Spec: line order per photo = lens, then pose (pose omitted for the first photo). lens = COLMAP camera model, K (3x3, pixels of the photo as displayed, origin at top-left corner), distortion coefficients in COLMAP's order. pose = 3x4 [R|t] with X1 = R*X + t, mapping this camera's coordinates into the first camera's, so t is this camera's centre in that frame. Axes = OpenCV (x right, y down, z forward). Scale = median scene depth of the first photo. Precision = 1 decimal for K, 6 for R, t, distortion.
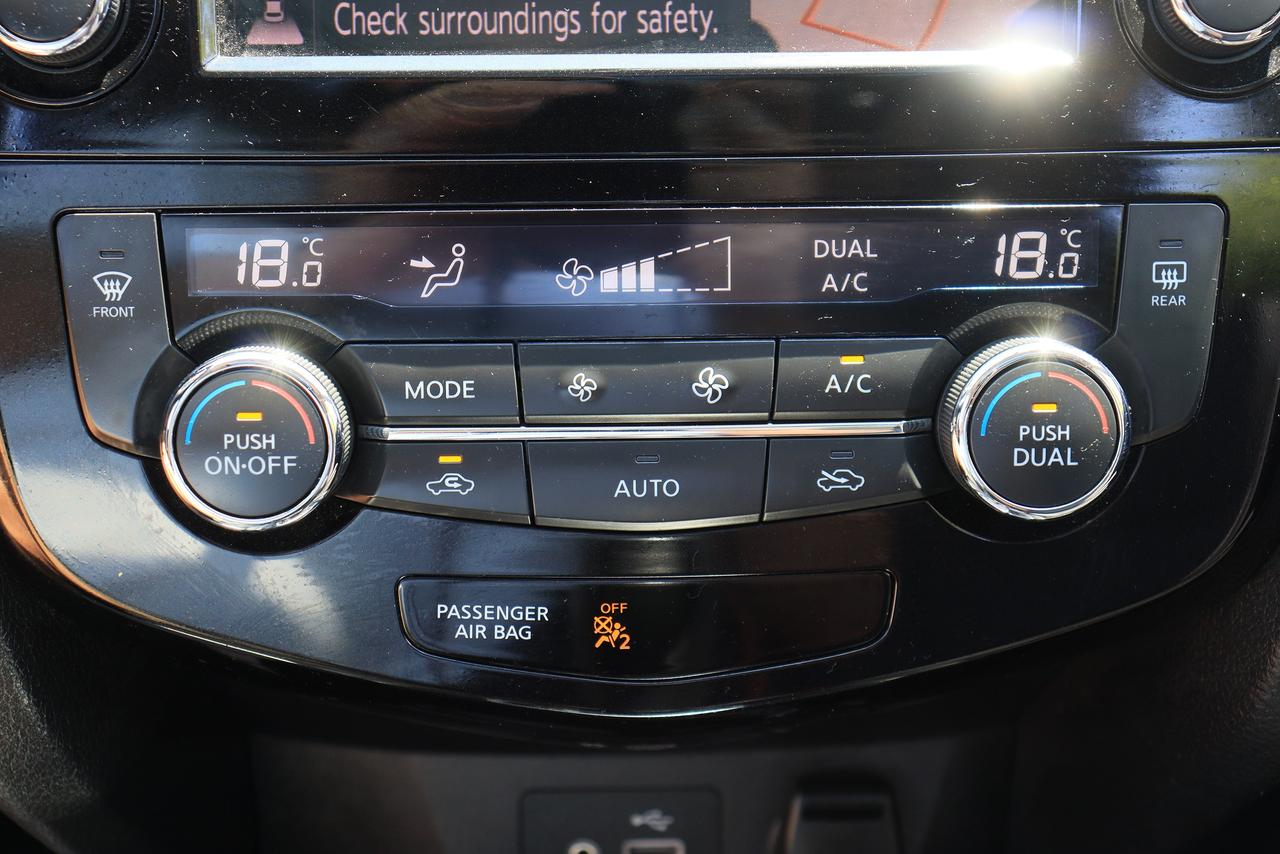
lens RADIAL K [[2234.0, 0, 640.0], [0, 2234.0, 427.0], [0, 0, 1]] dist [0.233249, 0.099139]
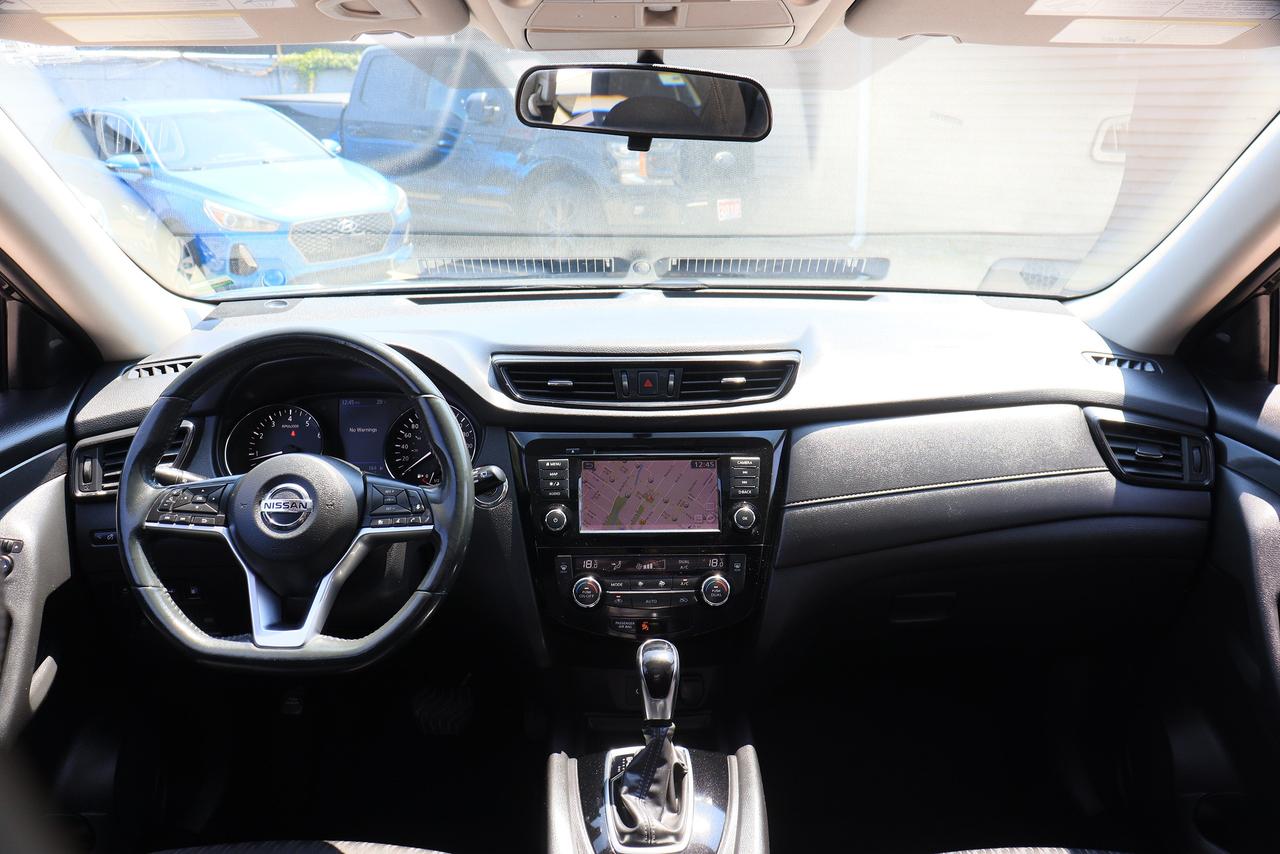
lens RADIAL K [[1039.1, 0, 640.0], [0, 1039.1, 427.0], [0, 0, 1]] dist [-0.175877, 0.145253]
pose [[0.999982, -0.002355, -0.005512, -0.010939], [0.000841, 0.965617, -0.259968, 0.295803], [0.005934, 0.259959, 0.965602, -1.786384]]
